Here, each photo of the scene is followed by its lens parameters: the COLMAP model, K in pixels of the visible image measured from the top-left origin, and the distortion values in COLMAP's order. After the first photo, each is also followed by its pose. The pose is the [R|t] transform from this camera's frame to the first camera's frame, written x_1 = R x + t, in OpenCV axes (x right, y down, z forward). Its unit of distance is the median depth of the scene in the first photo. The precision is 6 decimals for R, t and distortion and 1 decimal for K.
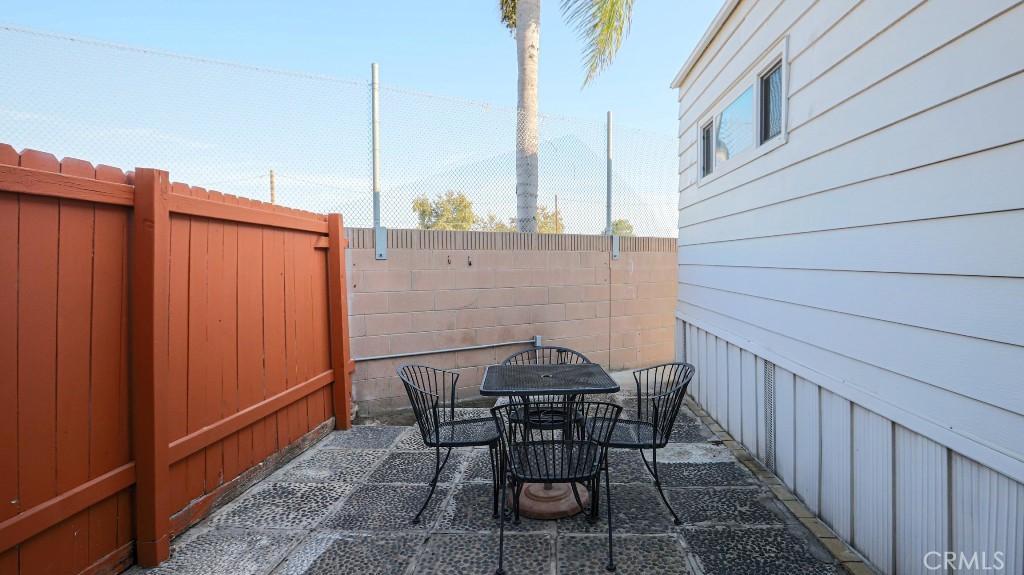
lens RADIAL K [[503.3, 0, 507.9], [0, 503.3, 275.1], [0, 0, 1]] dist [-0.051075, 0.024711]
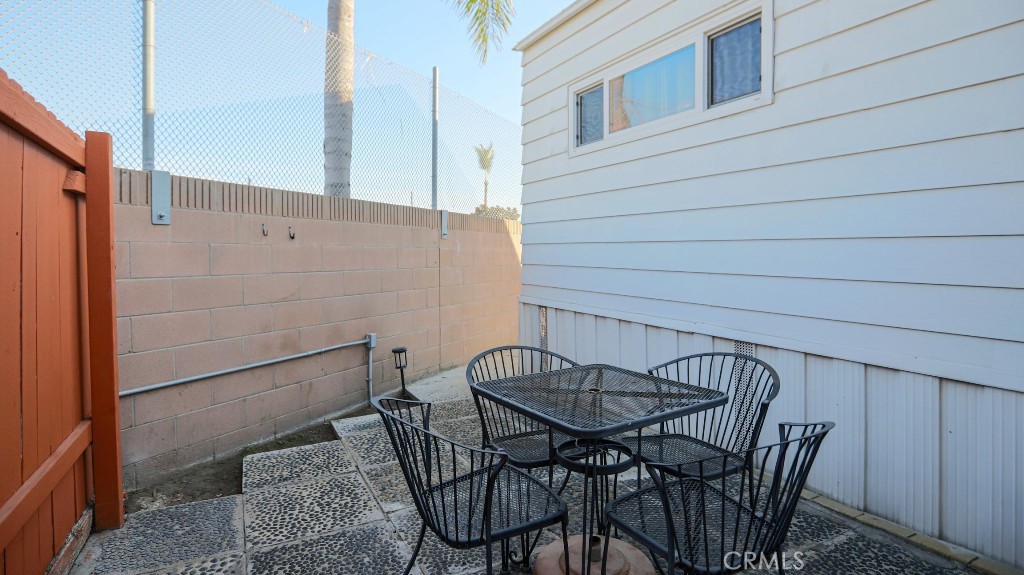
lens RADIAL K [[508.8, 0, 458.9], [0, 508.8, 255.4], [0, 0, 1]] dist [-0.050646, 0.021223]
pose [[0.866289, 0.009543, 0.499453, -0.242832], [0.001935, 0.999746, -0.022458, 0.021322], [-0.499540, 0.020422, 0.866050, 0.295833]]
